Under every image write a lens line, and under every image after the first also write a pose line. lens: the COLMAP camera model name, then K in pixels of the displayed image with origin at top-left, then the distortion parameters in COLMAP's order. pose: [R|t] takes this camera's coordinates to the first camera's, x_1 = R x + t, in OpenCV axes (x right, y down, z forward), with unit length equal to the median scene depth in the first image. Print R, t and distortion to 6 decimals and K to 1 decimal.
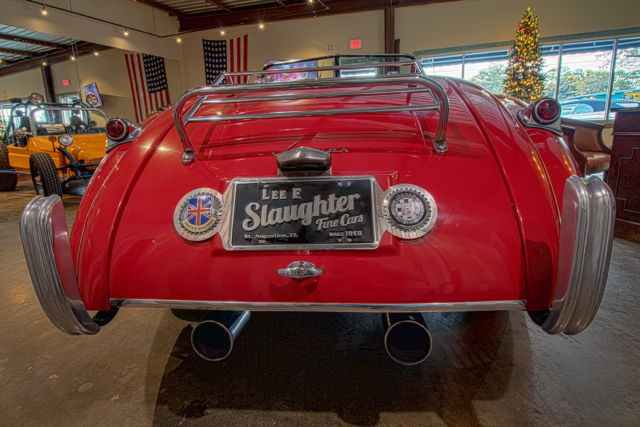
lens RADIAL K [[337.7, 0, 307.1], [0, 337.7, 221.3], [0, 0, 1]] dist [-0.003238, -0.000613]
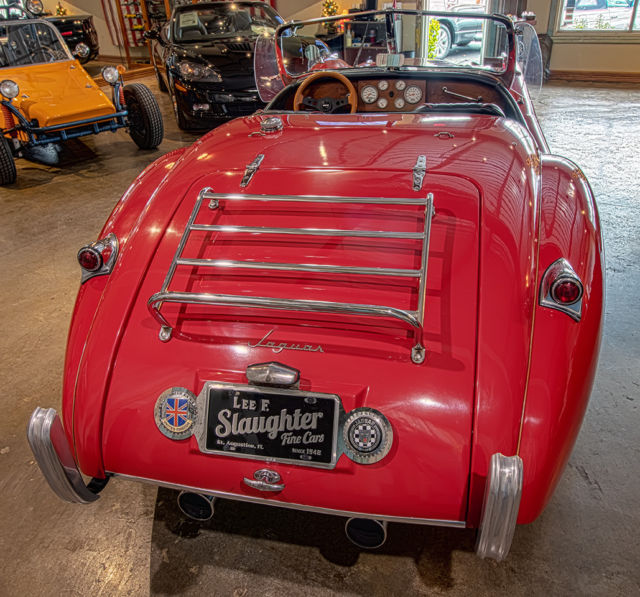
lens RADIAL K [[512.0, 0, 320.0], [0, 512.0, 298.5], [0, 0, 1]] dist [0.004366, 0.007313]
pose [[0.994179, 0.050194, -0.095330, 0.275557], [-0.020514, 0.956848, 0.289863, -0.871095], [0.105766, -0.286220, 0.952309, -0.408580]]
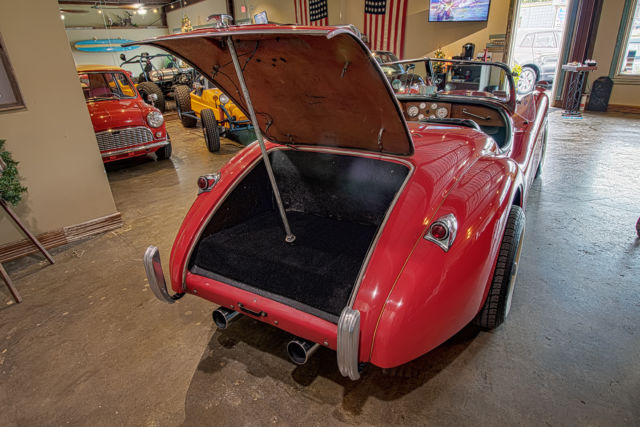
lens RADIAL K [[361.9, 0, 317.2], [0, 361.9, 220.2], [0, 0, 1]] dist [0.007588, -0.000884]
pose [[0.903904, 0.182702, -0.386752, 1.057787], [-0.099888, 0.969349, 0.224466, -0.838808], [0.415908, -0.164264, 0.894448, -0.653035]]
